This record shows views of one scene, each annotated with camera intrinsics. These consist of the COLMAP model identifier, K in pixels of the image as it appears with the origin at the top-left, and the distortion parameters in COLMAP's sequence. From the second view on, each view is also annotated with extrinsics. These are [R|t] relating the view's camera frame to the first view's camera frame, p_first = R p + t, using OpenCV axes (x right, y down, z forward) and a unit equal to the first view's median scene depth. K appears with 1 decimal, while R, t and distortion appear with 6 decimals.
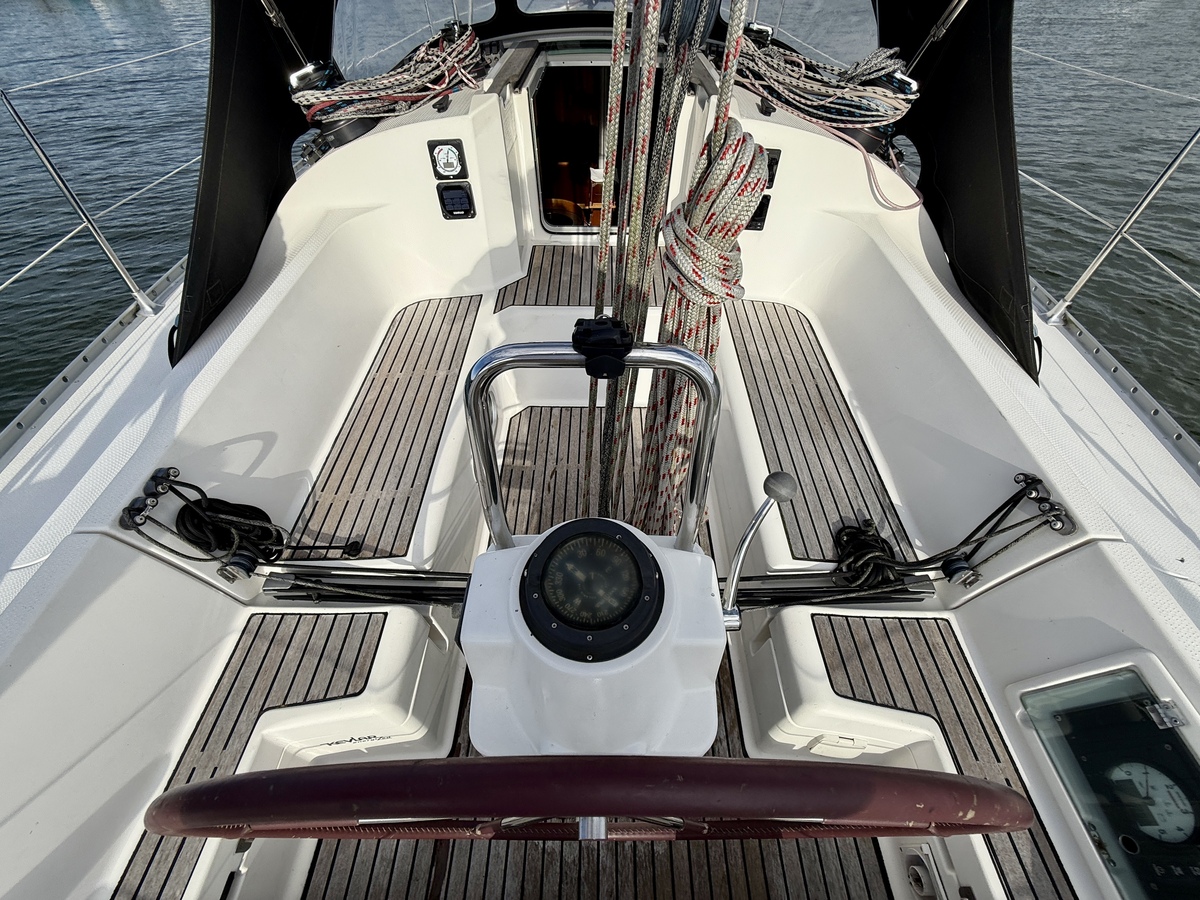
lens RADIAL K [[483.5, 0, 603.8], [0, 483.5, 453.1], [0, 0, 1]] dist [0.000039, 0.000772]
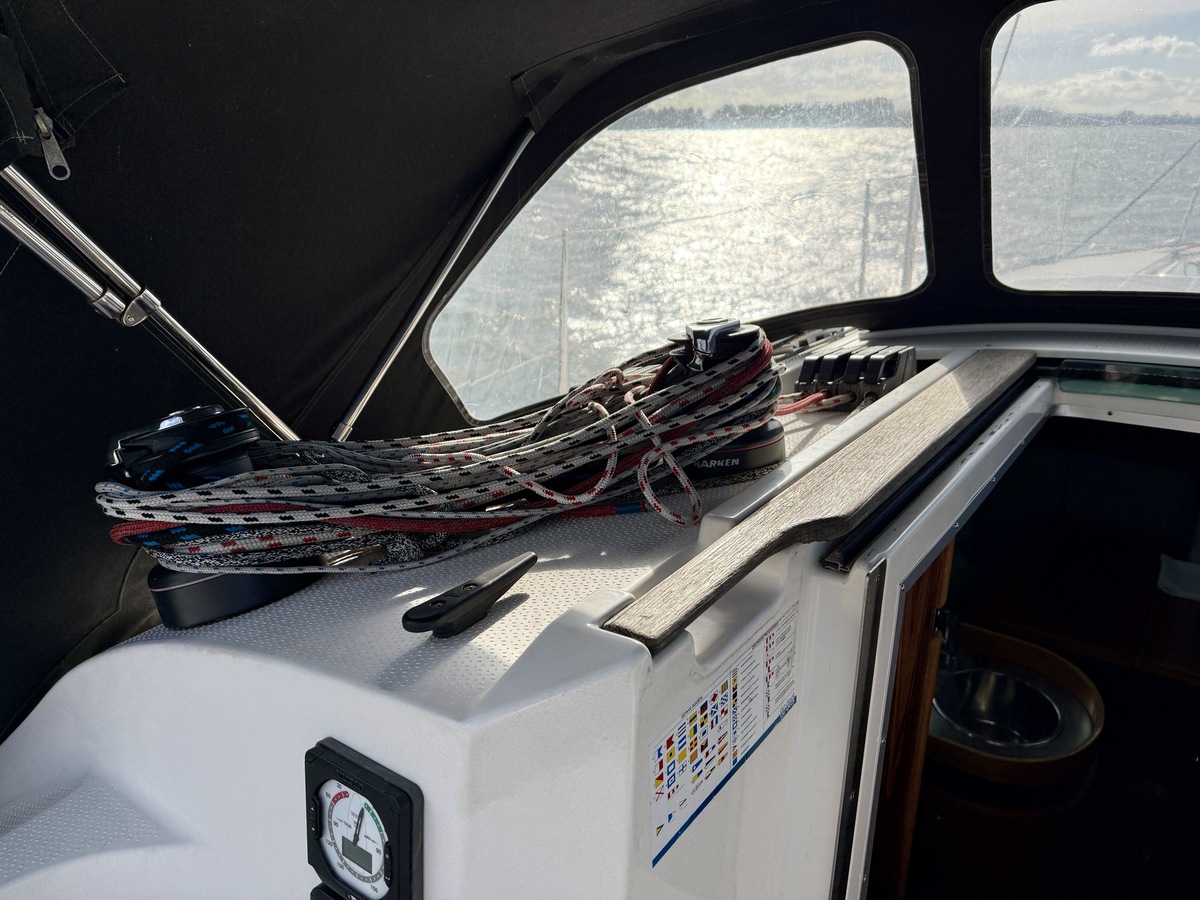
lens RADIAL K [[836.3, 0, 599.4], [0, 836.3, 452.2], [0, 0, 1]] dist [0.012079, -0.035243]
pose [[0.797912, 0.179138, -0.575540, -0.042318], [-0.426588, 0.842404, -0.329210, -0.663619], [0.425863, 0.508199, 0.748582, 0.655893]]
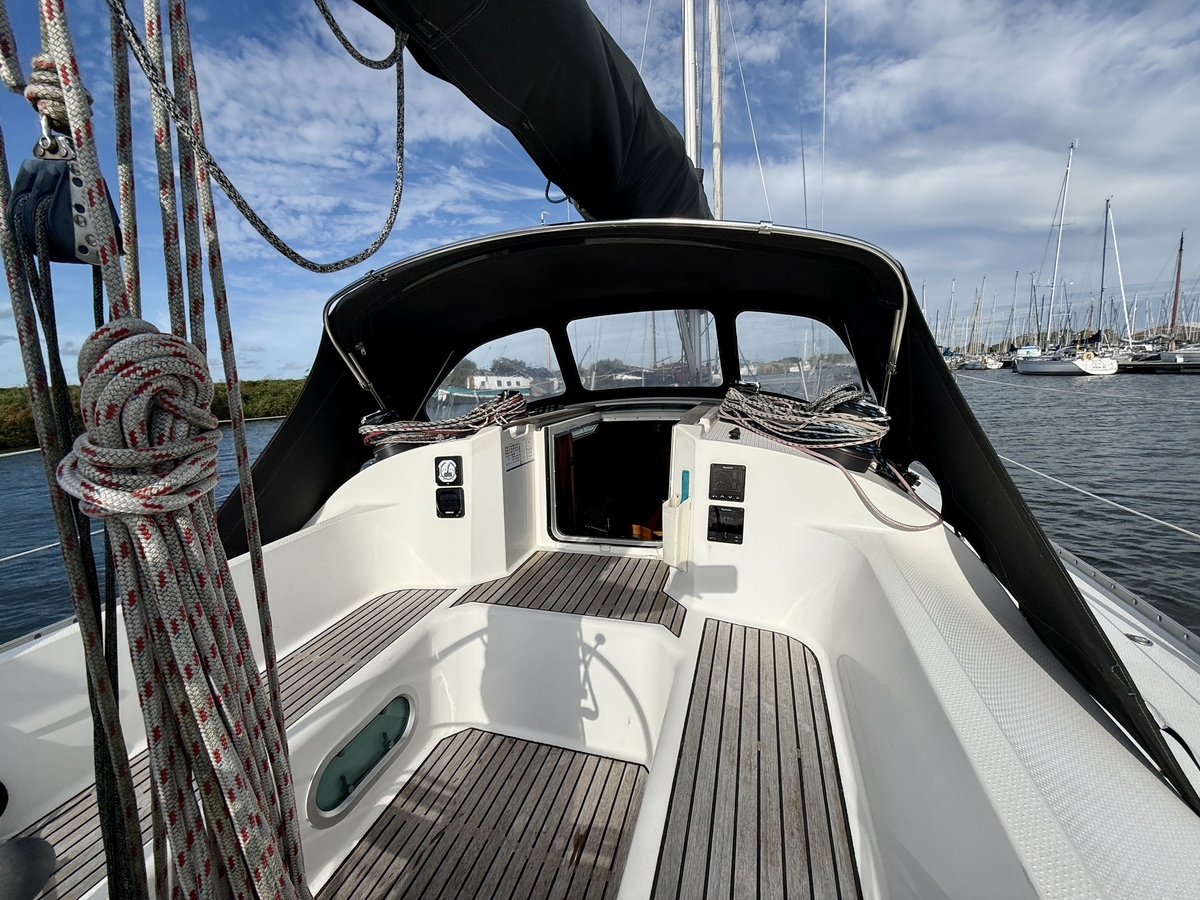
lens RADIAL K [[483.5, 0, 602.7], [0, 483.5, 444.7], [0, 0, 1]] dist [0.000039, 0.000772]
pose [[0.949307, -0.005907, -0.314296, 0.390163], [-0.192940, 0.778394, -0.597392, -0.030471], [0.248175, 0.627748, 0.737795, 0.190479]]
